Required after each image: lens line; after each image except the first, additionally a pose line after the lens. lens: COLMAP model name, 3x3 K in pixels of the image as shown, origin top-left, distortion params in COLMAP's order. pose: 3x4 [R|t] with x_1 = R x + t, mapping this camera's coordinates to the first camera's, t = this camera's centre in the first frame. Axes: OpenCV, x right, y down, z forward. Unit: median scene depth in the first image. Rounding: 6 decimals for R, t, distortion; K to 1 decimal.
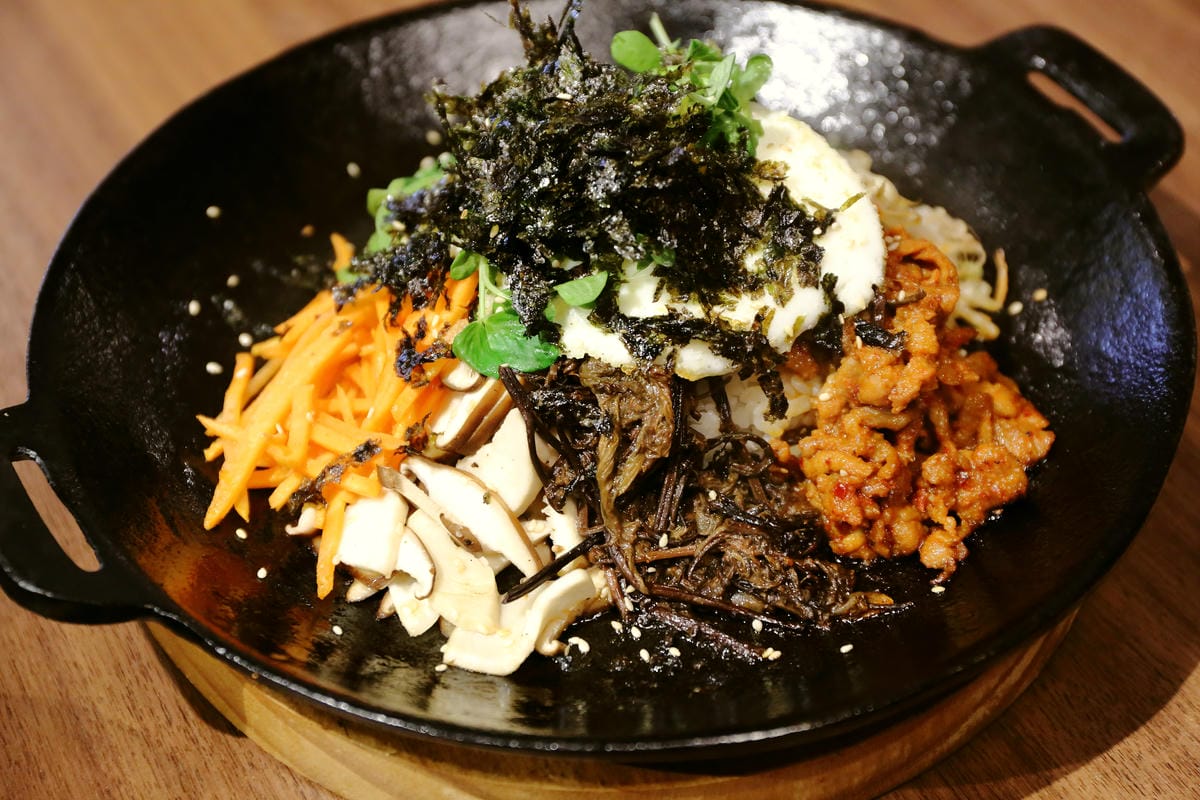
lens RADIAL K [[2106.5, 0, 600.0], [0, 2106.5, 400.0], [0, 0, 1]] dist [0.052126, 0.038464]
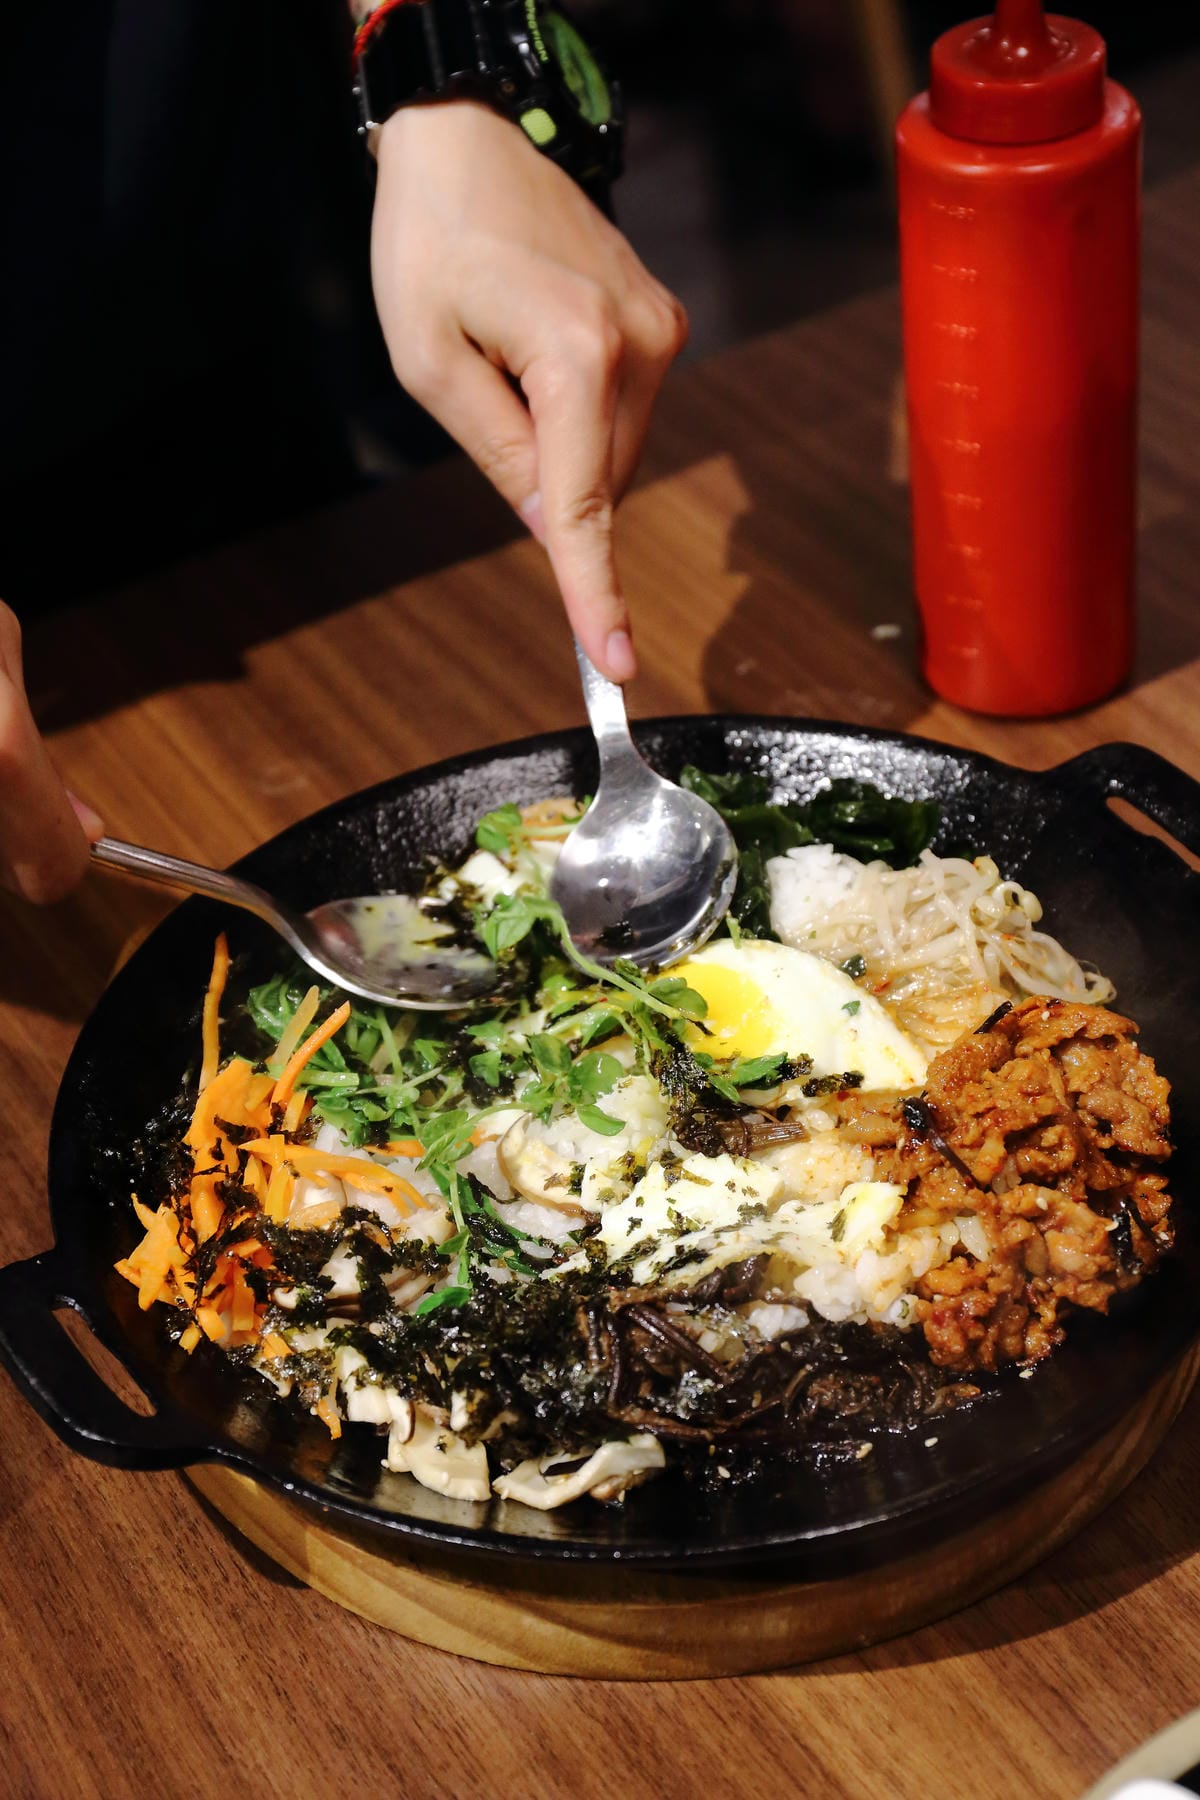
lens RADIAL K [[3112.3, 0, 600.0], [0, 3112.3, 900.0], [0, 0, 1]] dist [0.247014, -1.448953]
pose [[0.996796, -0.077483, -0.019870, 0.013548], [0.075427, 0.993171, -0.089006, -0.010601], [0.026631, 0.087222, 0.995833, -0.422730]]
